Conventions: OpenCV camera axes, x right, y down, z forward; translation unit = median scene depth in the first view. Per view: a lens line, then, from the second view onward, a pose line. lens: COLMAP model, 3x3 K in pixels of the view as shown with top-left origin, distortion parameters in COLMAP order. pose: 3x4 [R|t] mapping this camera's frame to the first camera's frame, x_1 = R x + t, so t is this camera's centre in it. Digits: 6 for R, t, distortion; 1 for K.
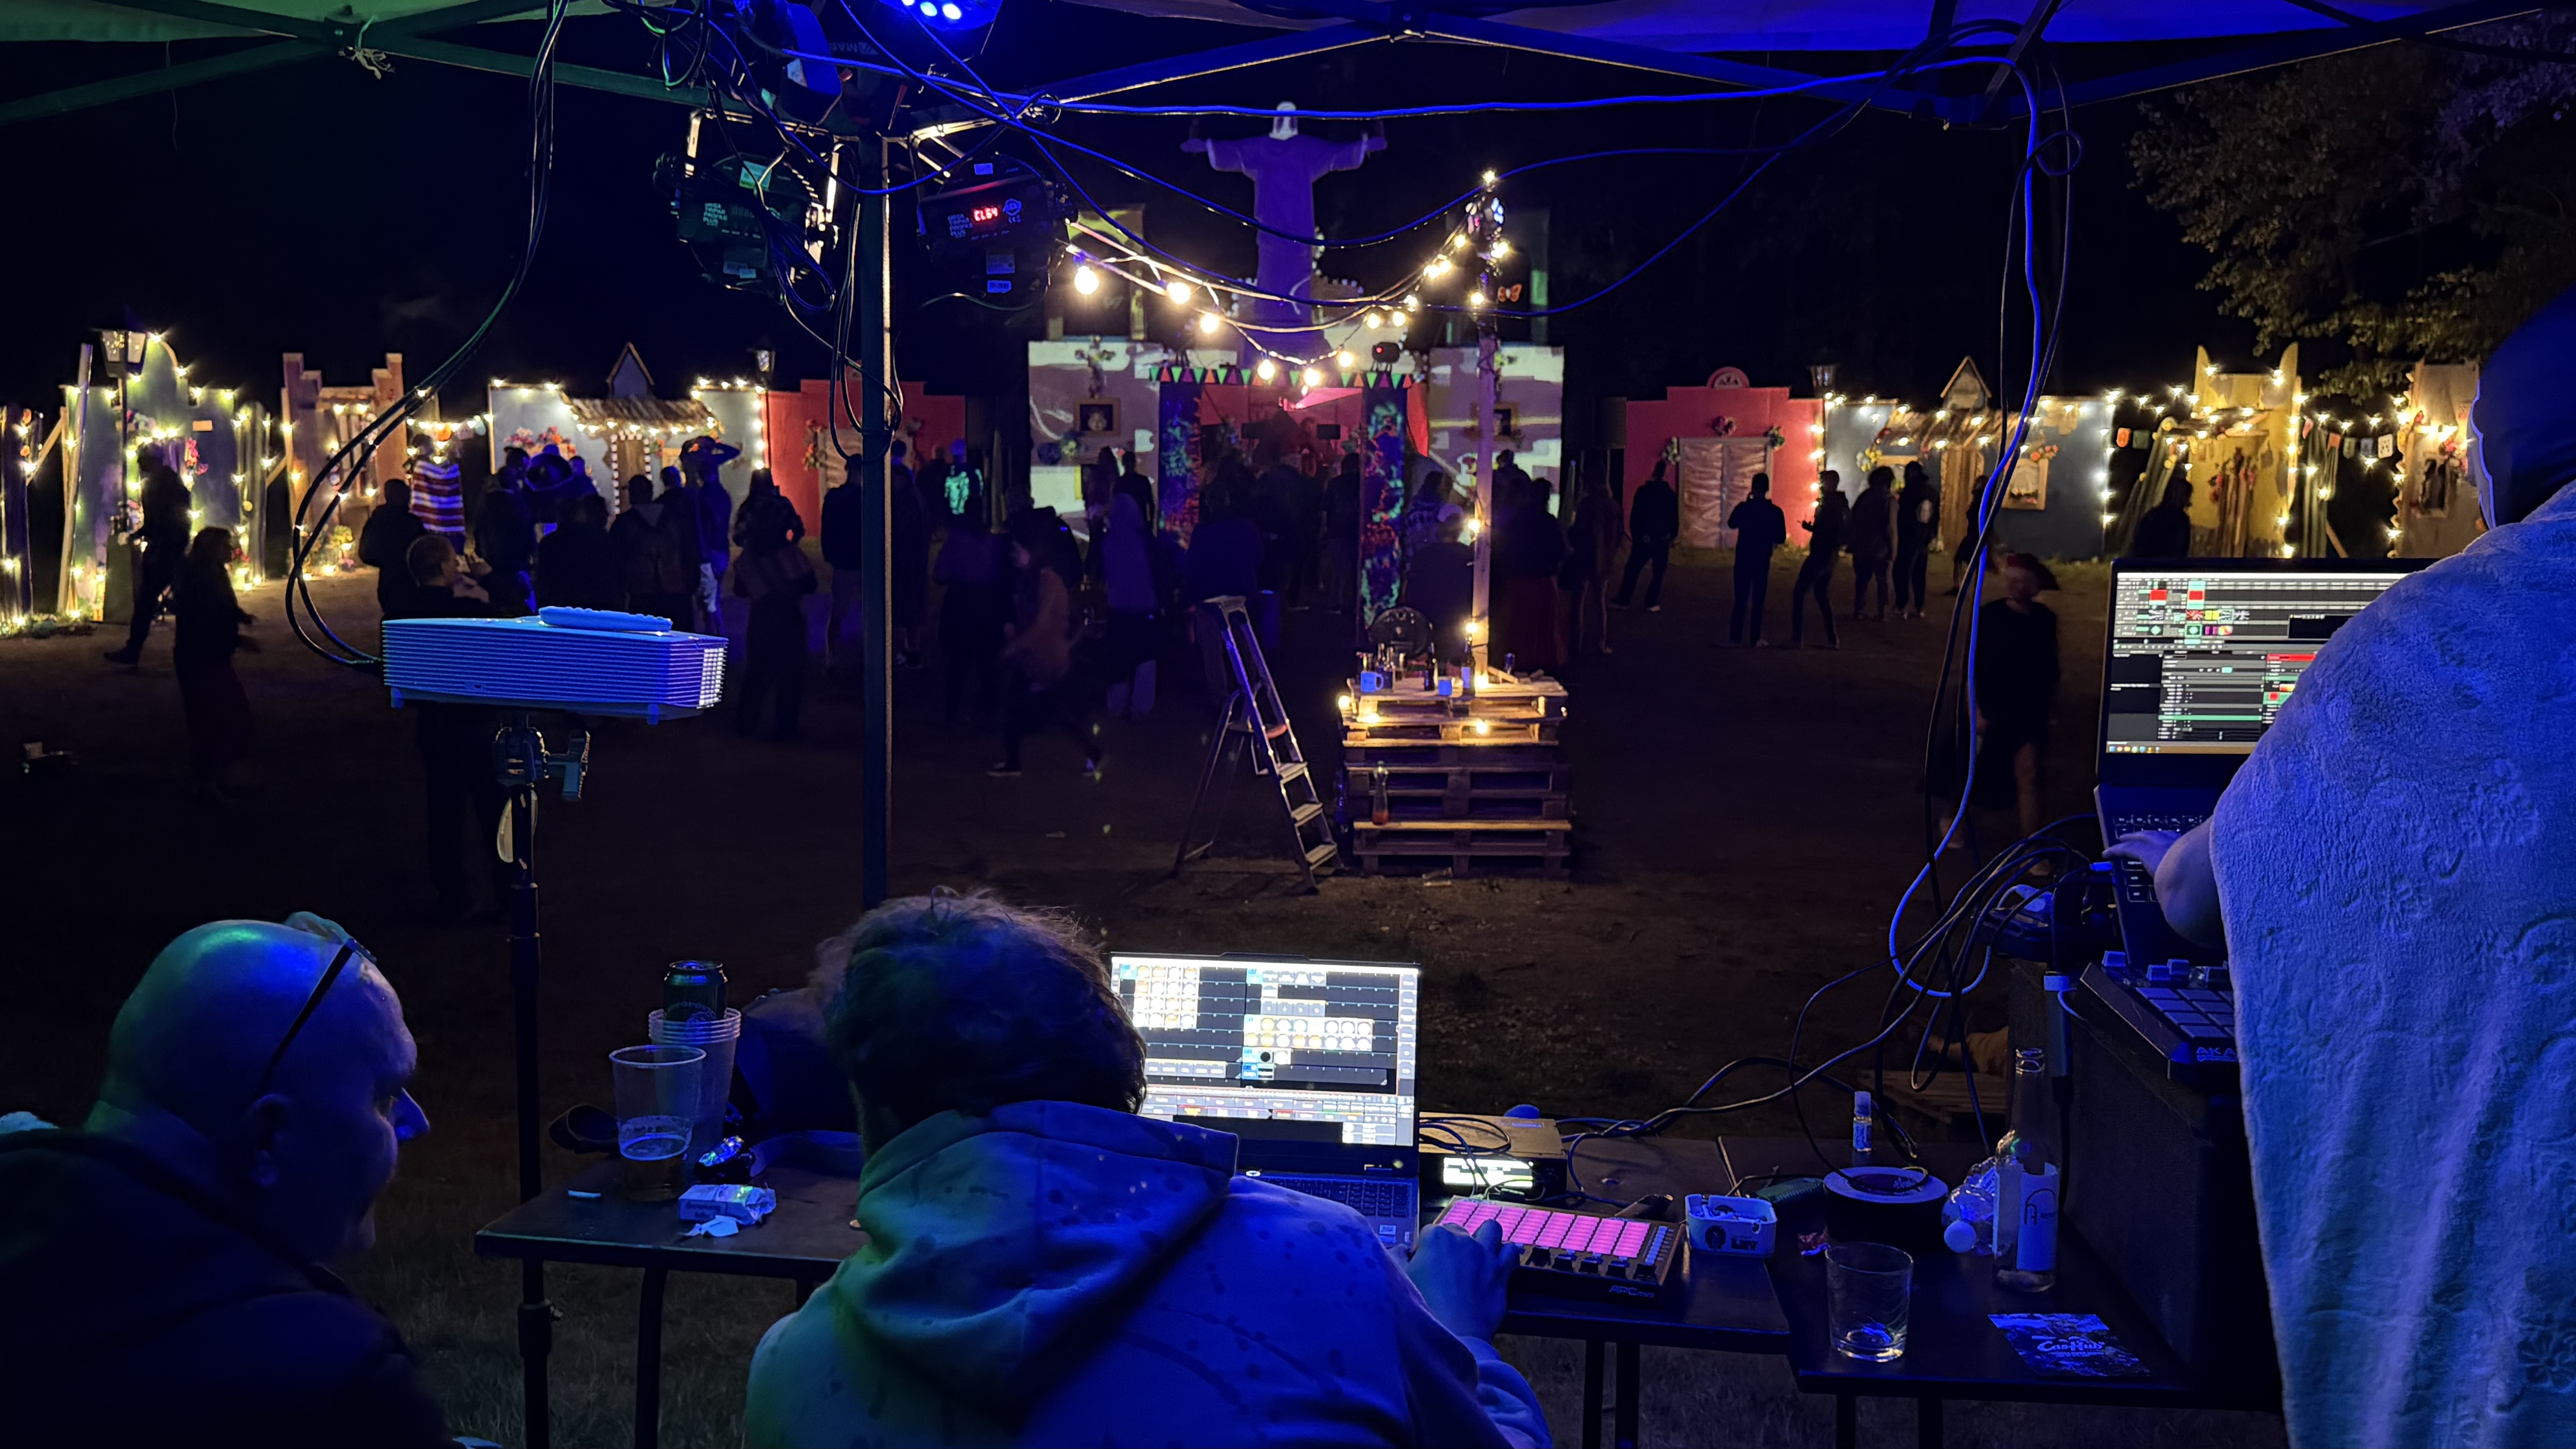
lens RADIAL K [[2032.0, 0, 1288.0], [0, 2032.0, 724.5], [0, 0, 1]] dist [0.175119, -0.350025]
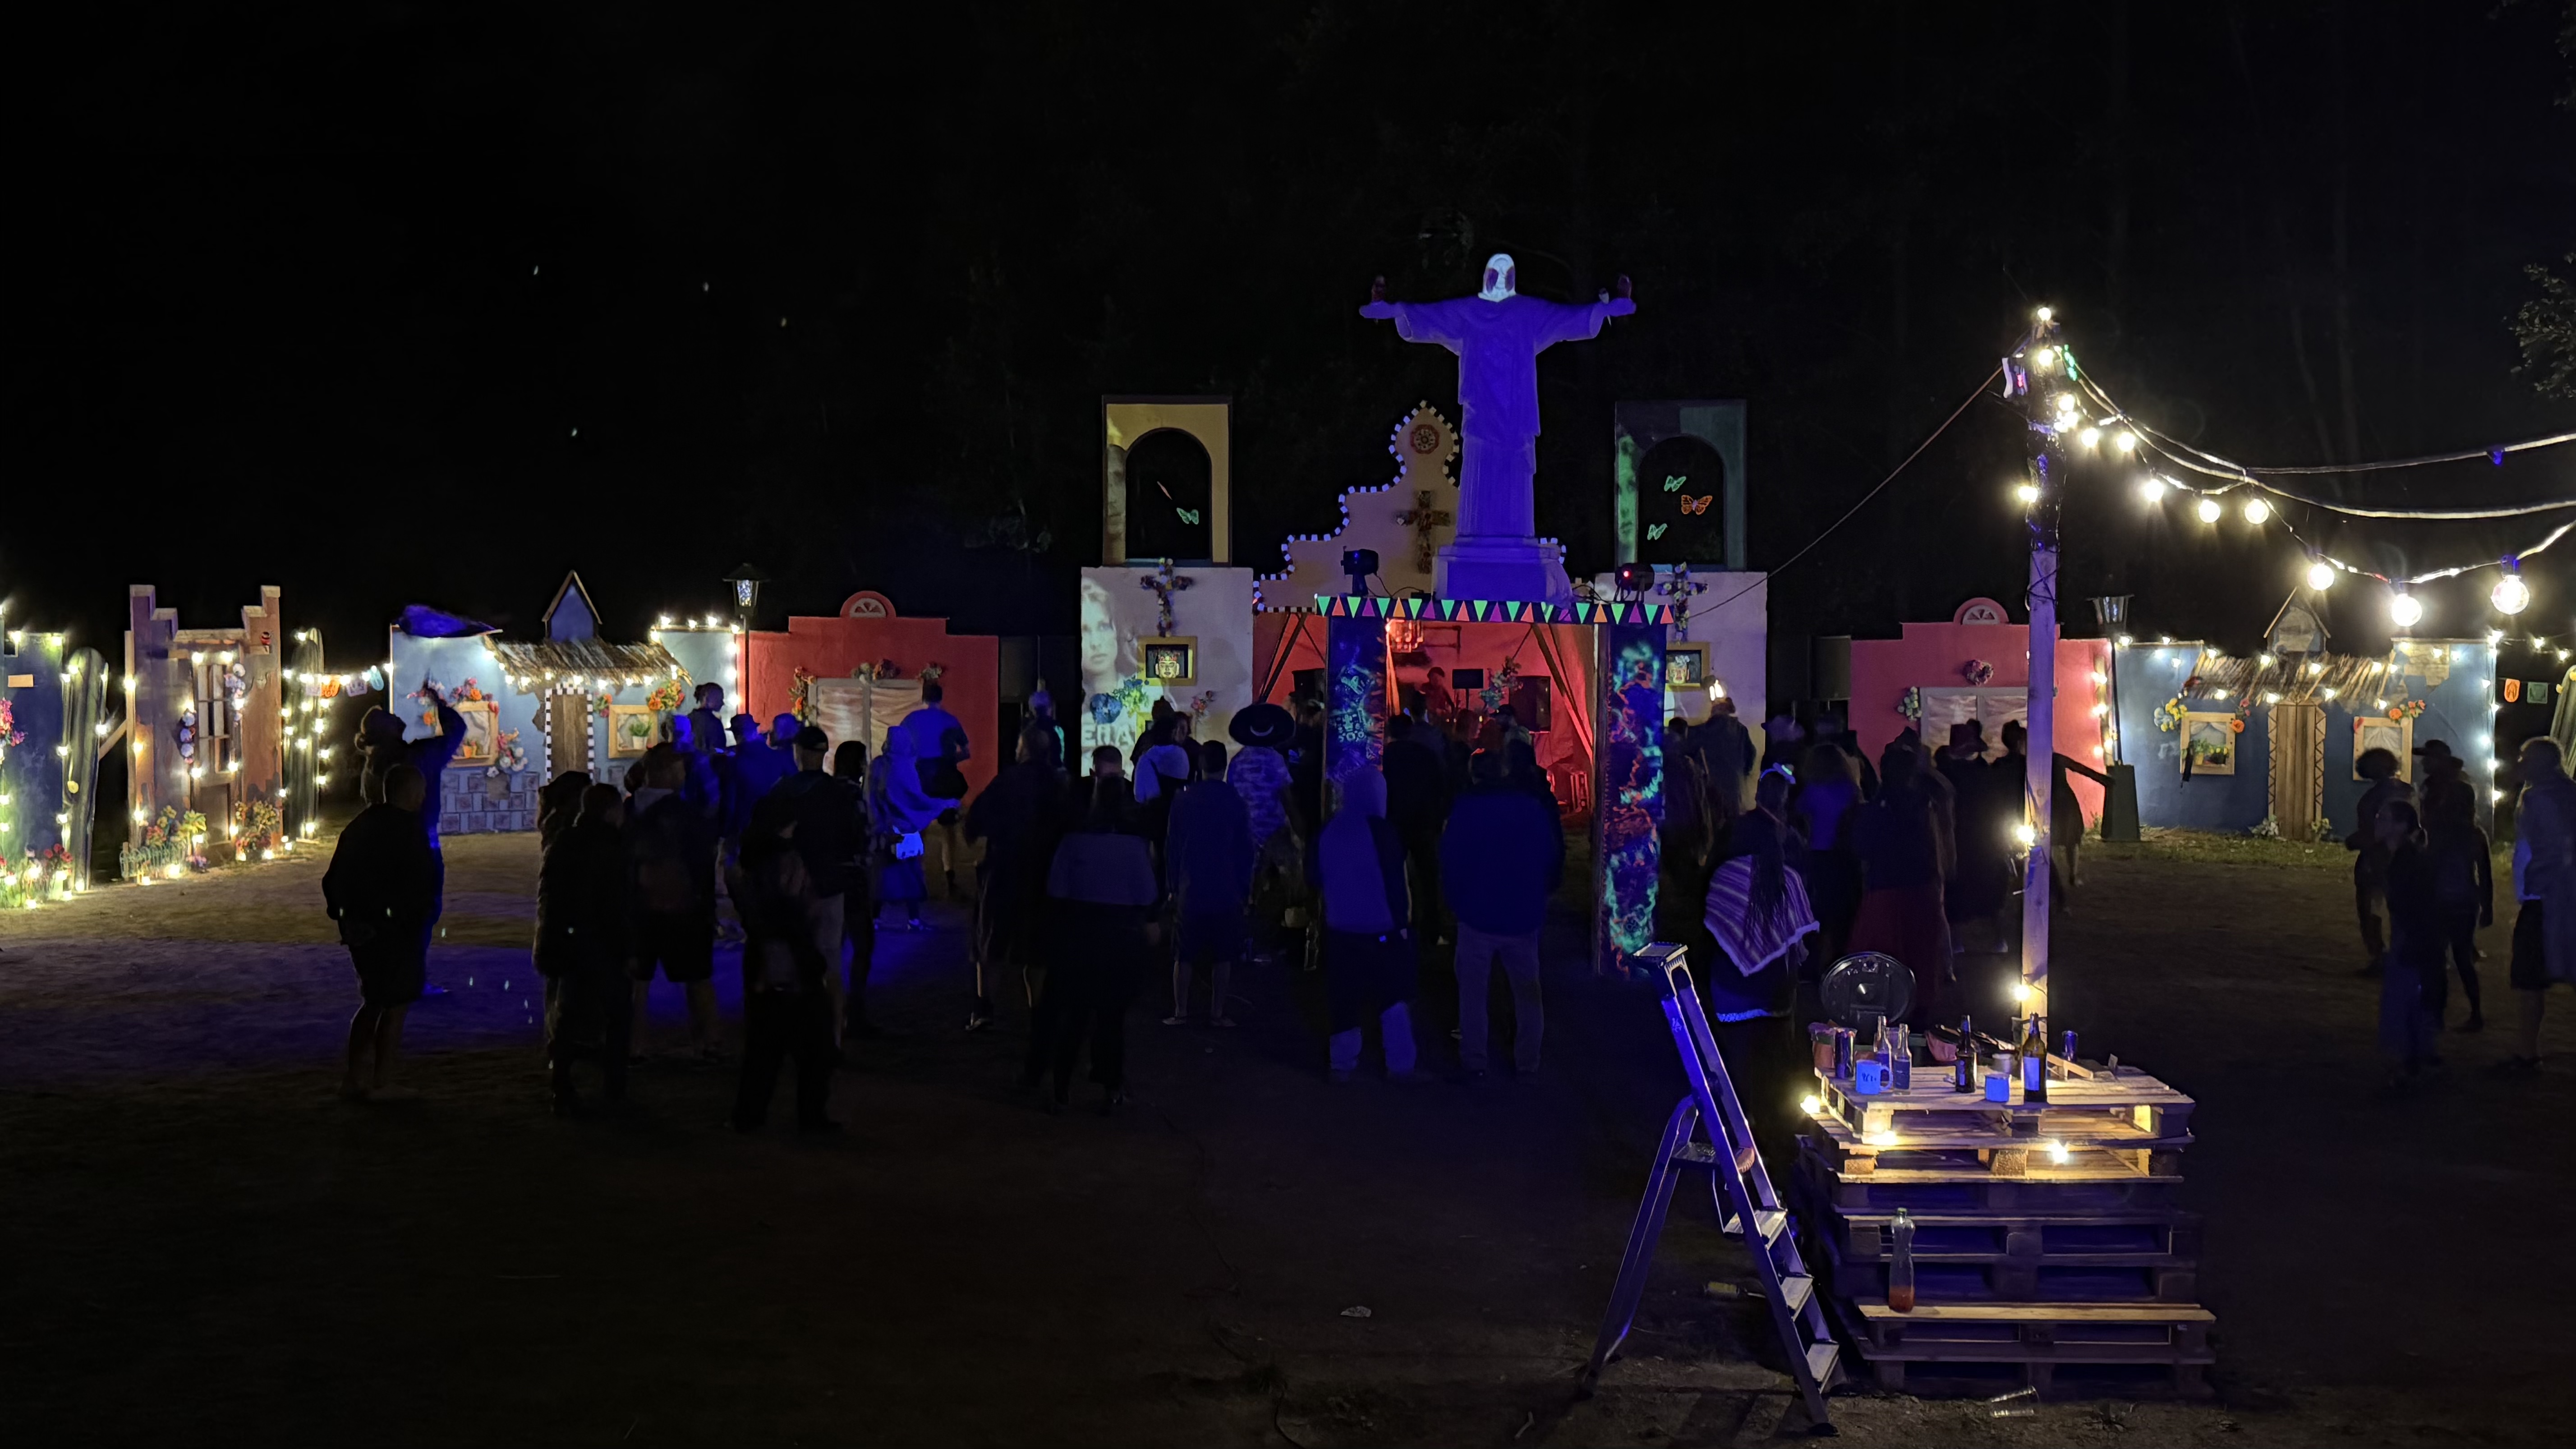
lens RADIAL K [[2458.2, 0, 1288.0], [0, 2458.2, 724.5], [0, 0, 1]] dist [0.181862, -0.370433]
pose [[0.999990, -0.001269, 0.004240, -0.075604], [0.001775, 0.992586, -0.121528, -0.018872], [-0.004055, 0.121535, 0.992579, 0.109643]]
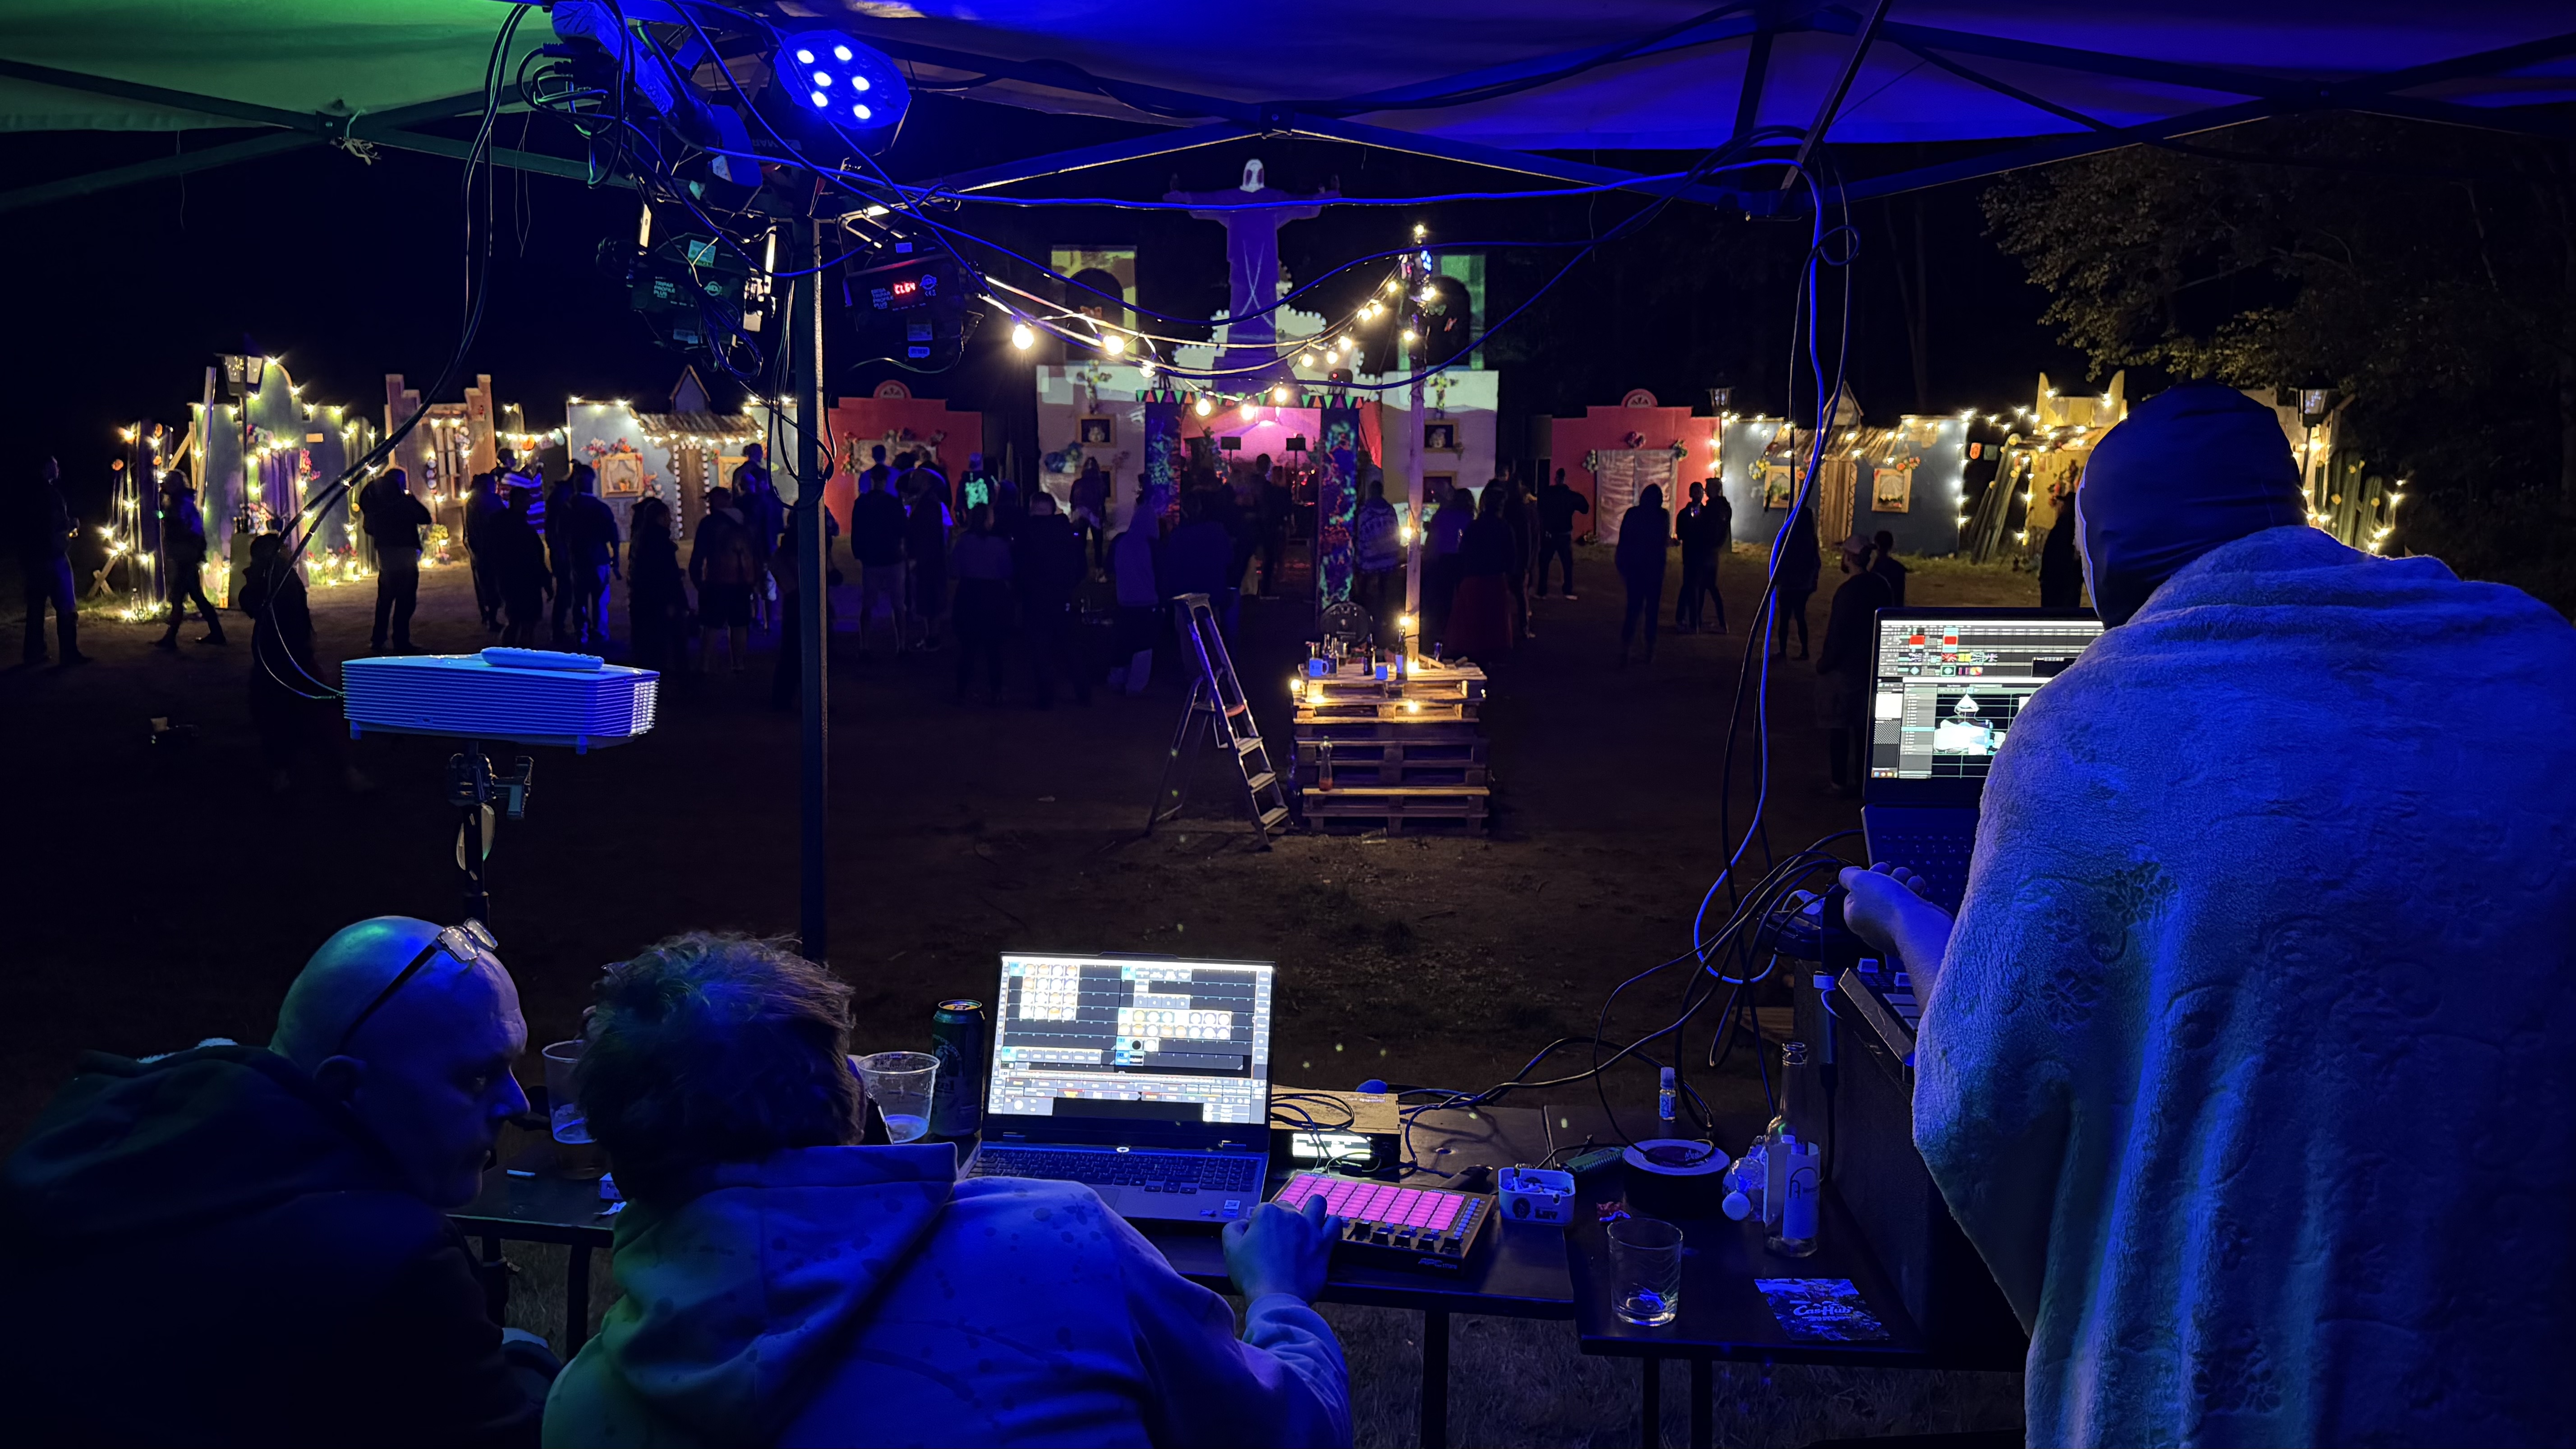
lens RADIAL K [[1743.6, 0, 1288.0], [0, 1743.6, 724.5], [0, 0, 1]] dist [0.154275, -0.279795]
pose [[0.999937, 0.000478, 0.011249, 0.006547], [-0.000685, 0.999832, 0.018335, -0.003433], [-0.011238, -0.018342, 0.999769, 0.003314]]
